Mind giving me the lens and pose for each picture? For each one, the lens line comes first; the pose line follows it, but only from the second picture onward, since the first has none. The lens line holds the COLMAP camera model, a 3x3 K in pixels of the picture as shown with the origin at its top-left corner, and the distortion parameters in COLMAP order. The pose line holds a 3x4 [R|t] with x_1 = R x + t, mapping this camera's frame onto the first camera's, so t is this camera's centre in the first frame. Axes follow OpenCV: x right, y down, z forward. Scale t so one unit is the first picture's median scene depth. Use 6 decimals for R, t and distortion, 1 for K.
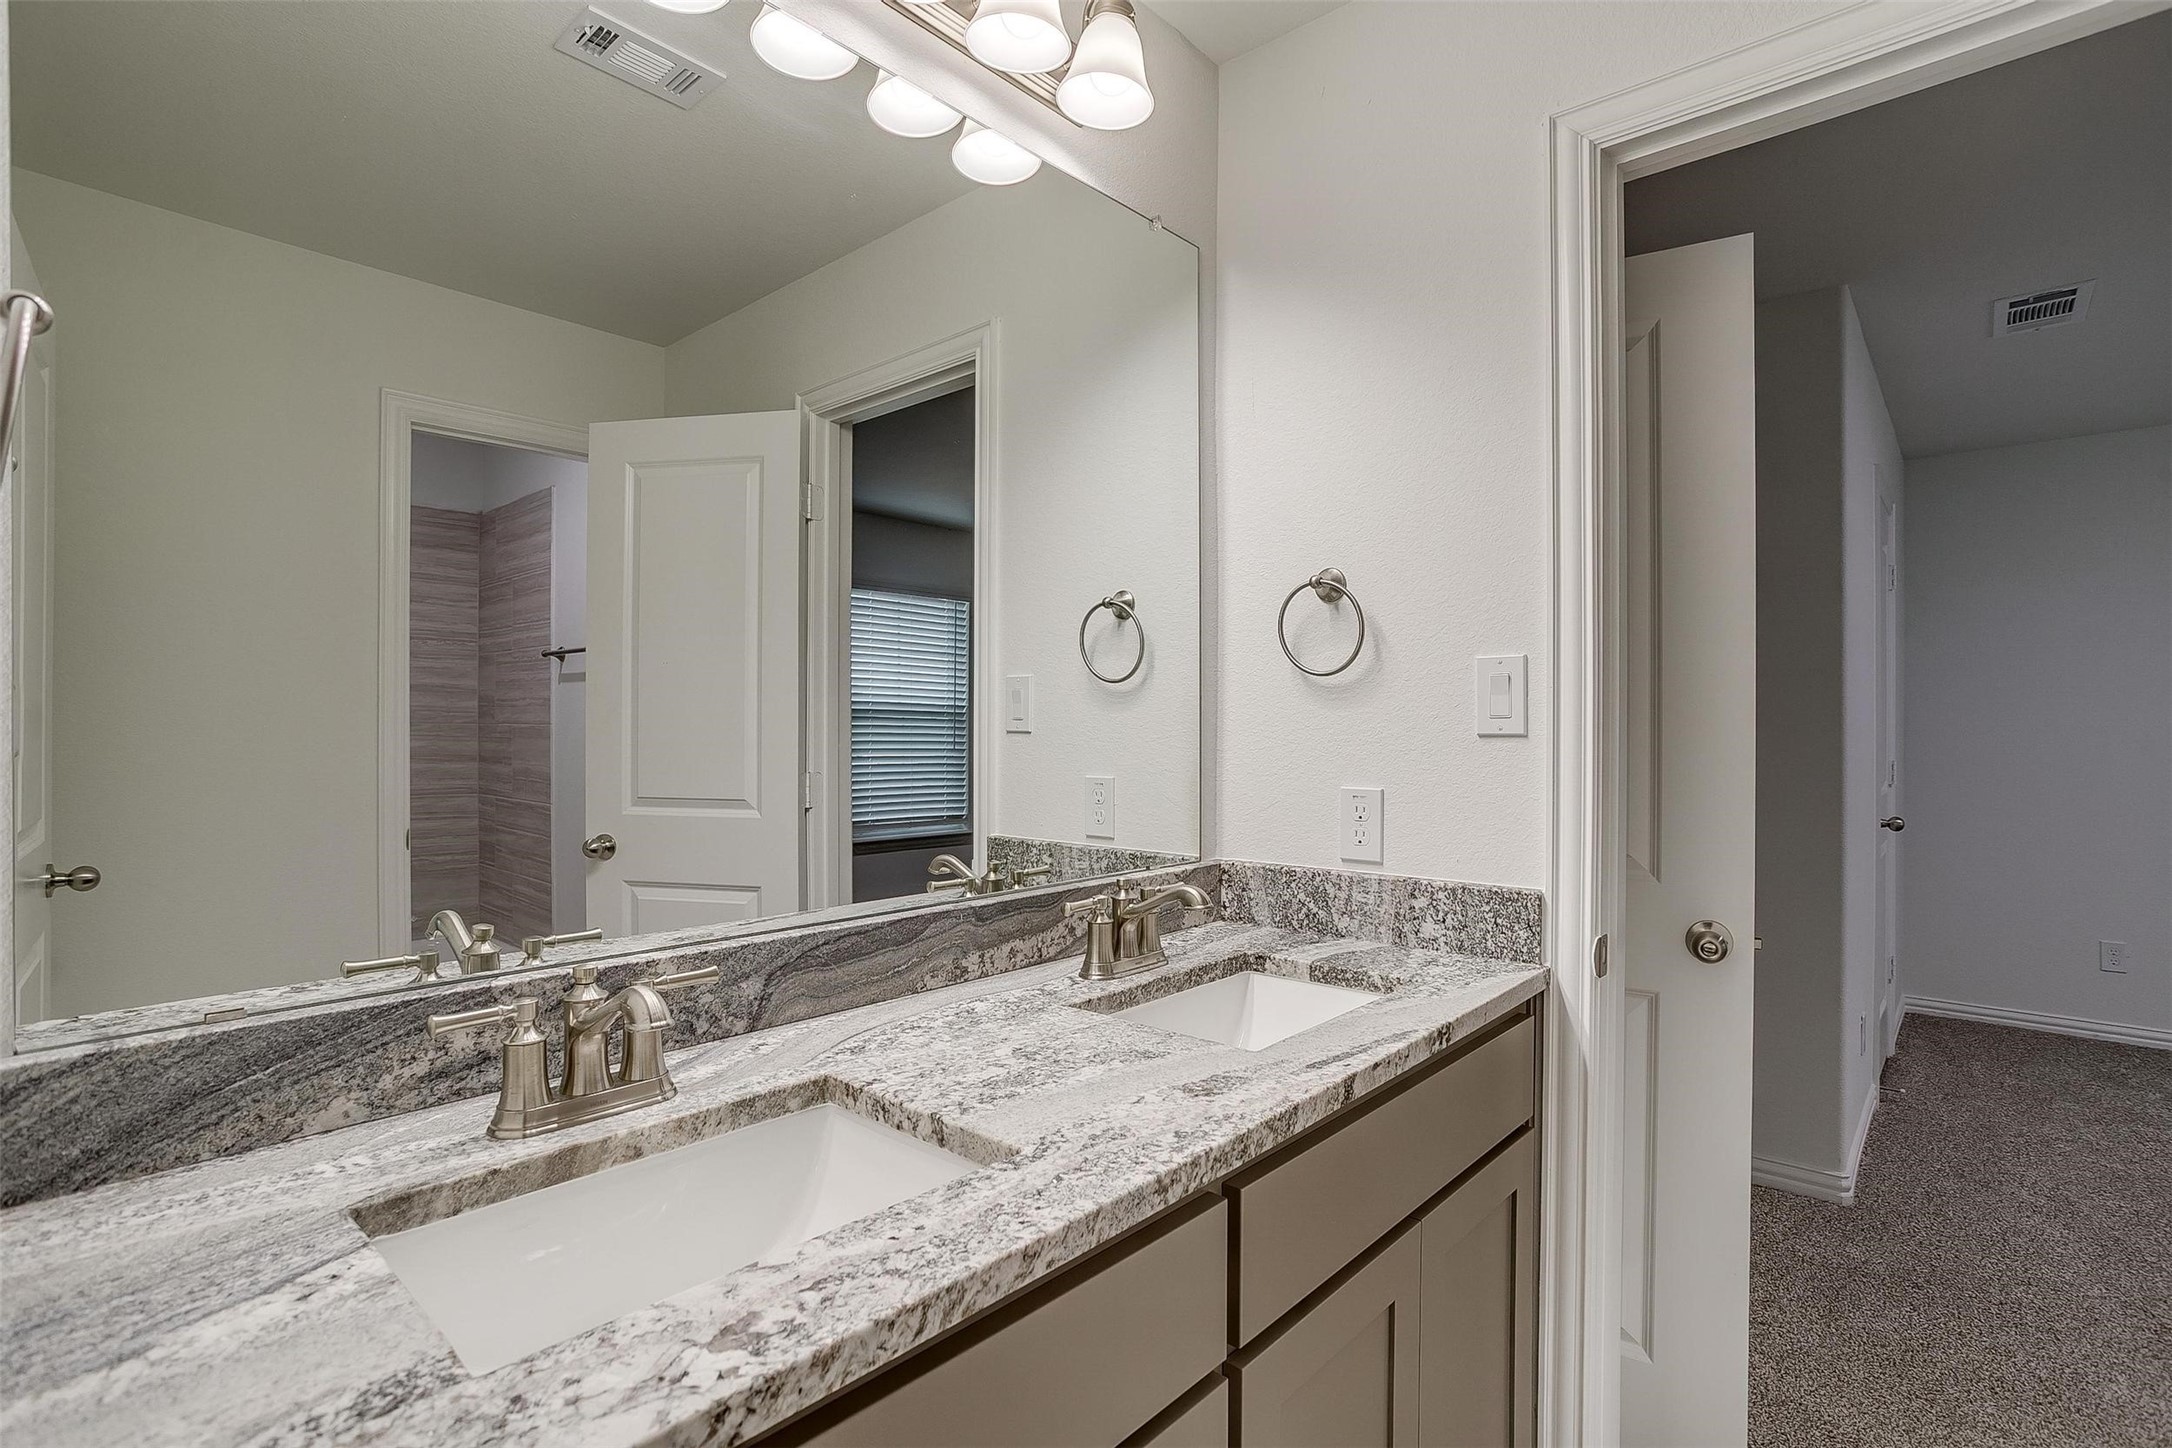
lens RADIAL K [[1049.1, 0, 1087.8], [0, 1049.1, 734.9], [0, 0, 1]] dist [-0.064452, 0.041313]
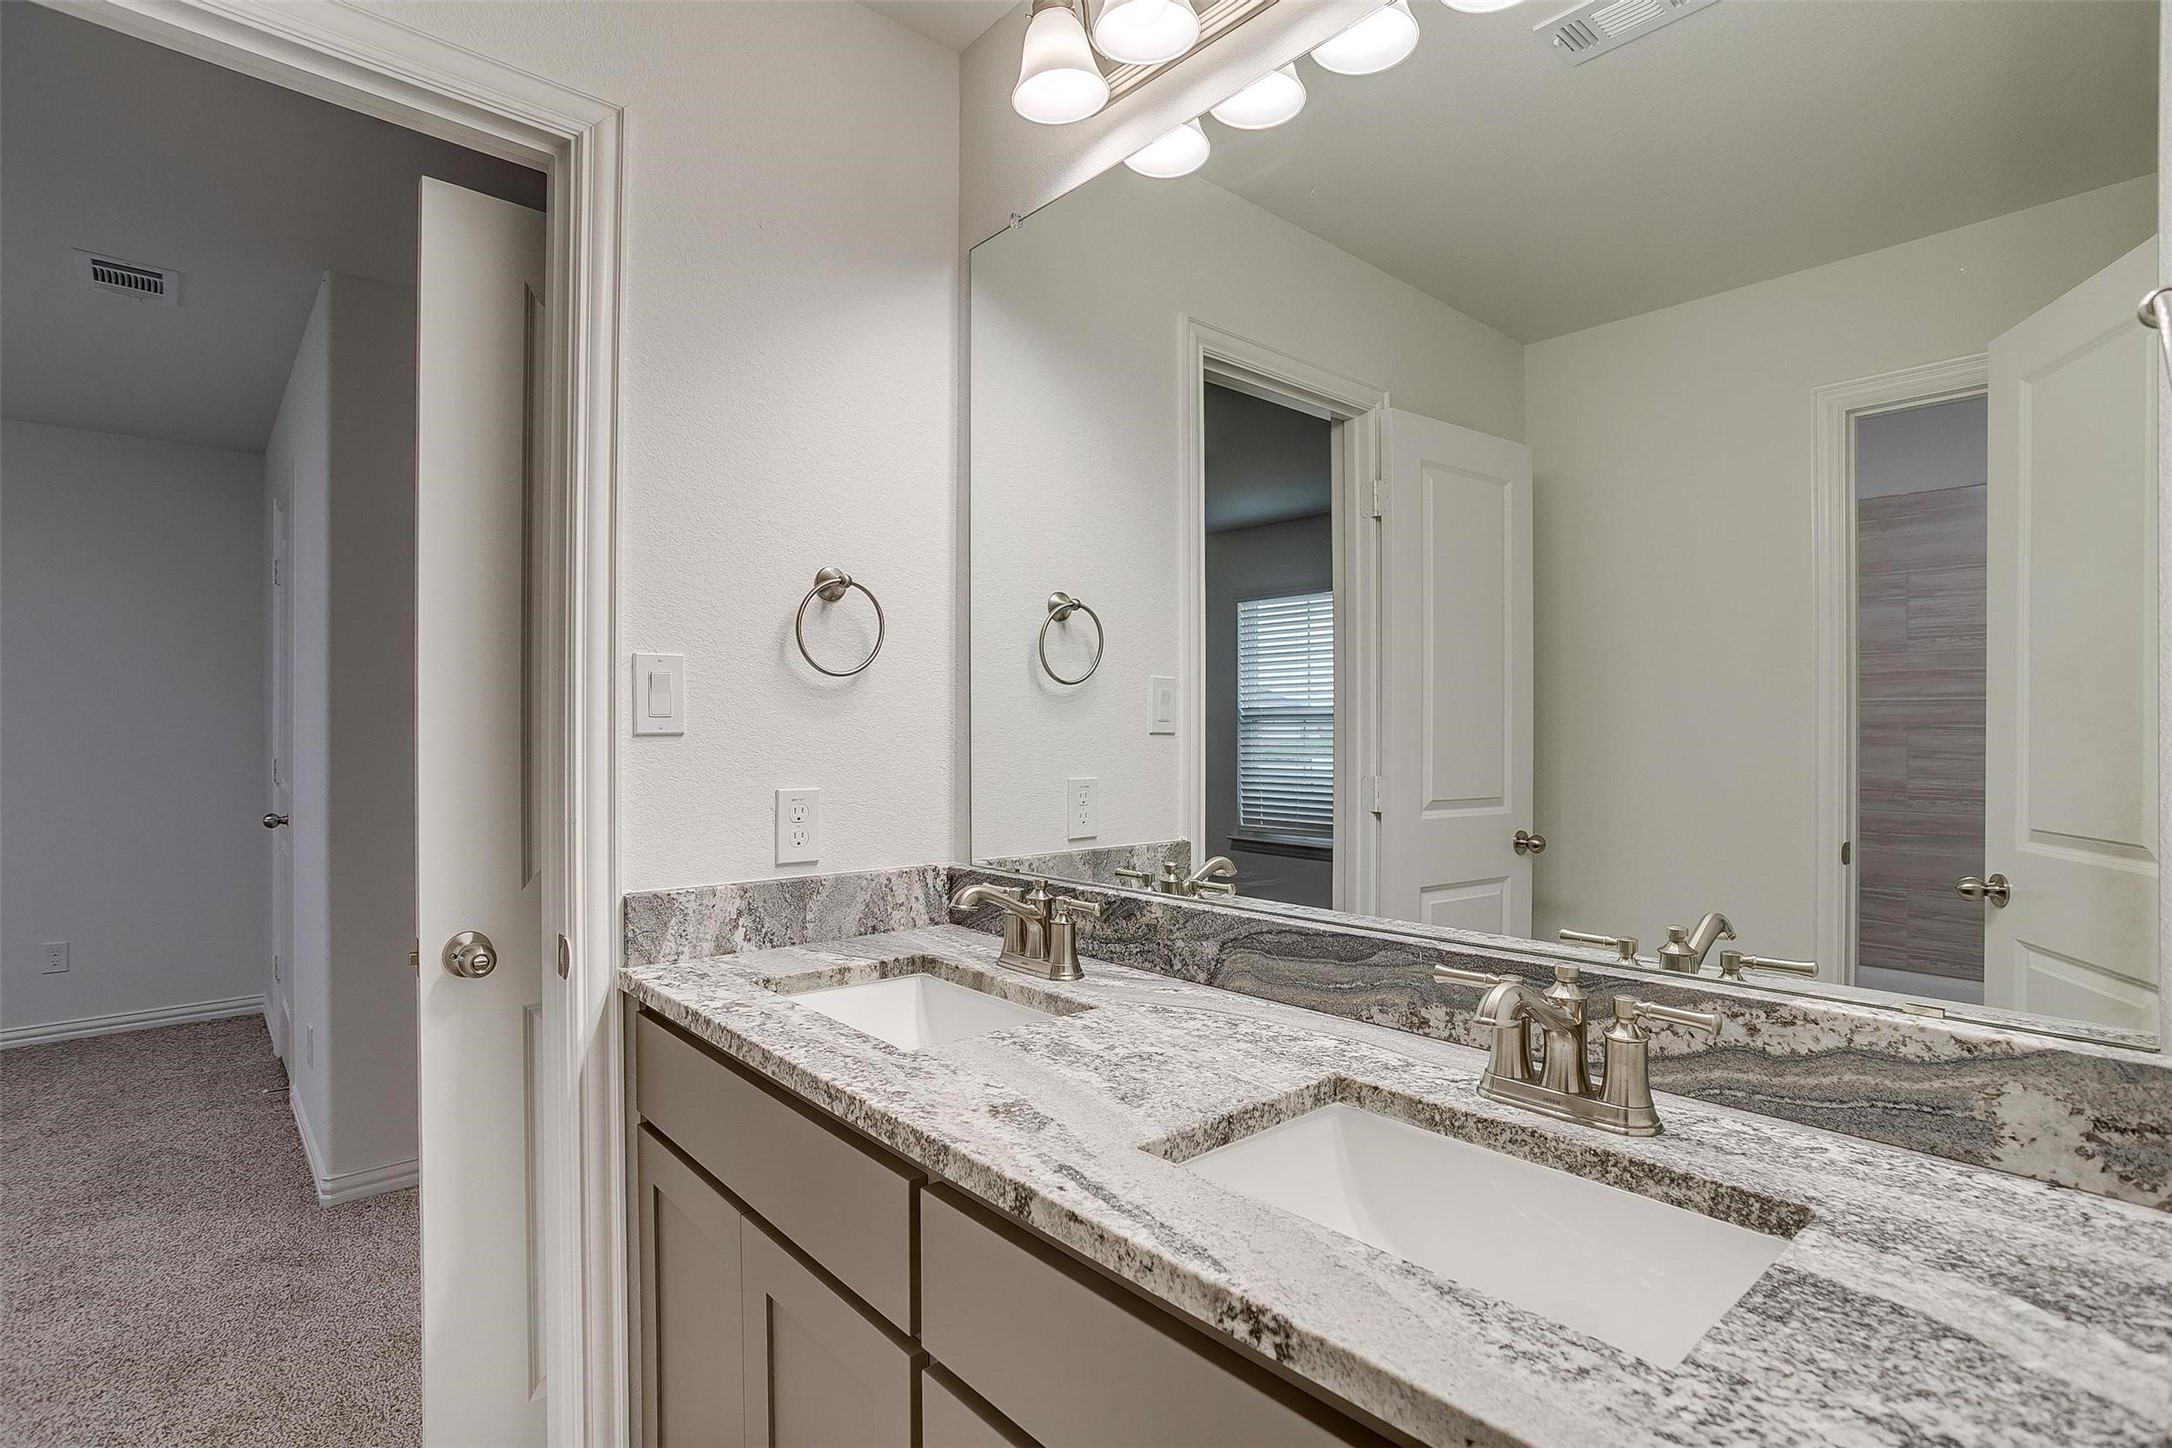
lens RADIAL K [[1045.5, 0, 1083.5], [0, 1045.5, 711.7], [0, 0, 1]] dist [-0.063094, 0.040227]
pose [[-0.122273, -0.019342, -0.992308, 0.960206], [-0.004423, 0.999811, -0.018943, -0.006491], [0.992487, 0.002072, -0.122335, 1.080108]]
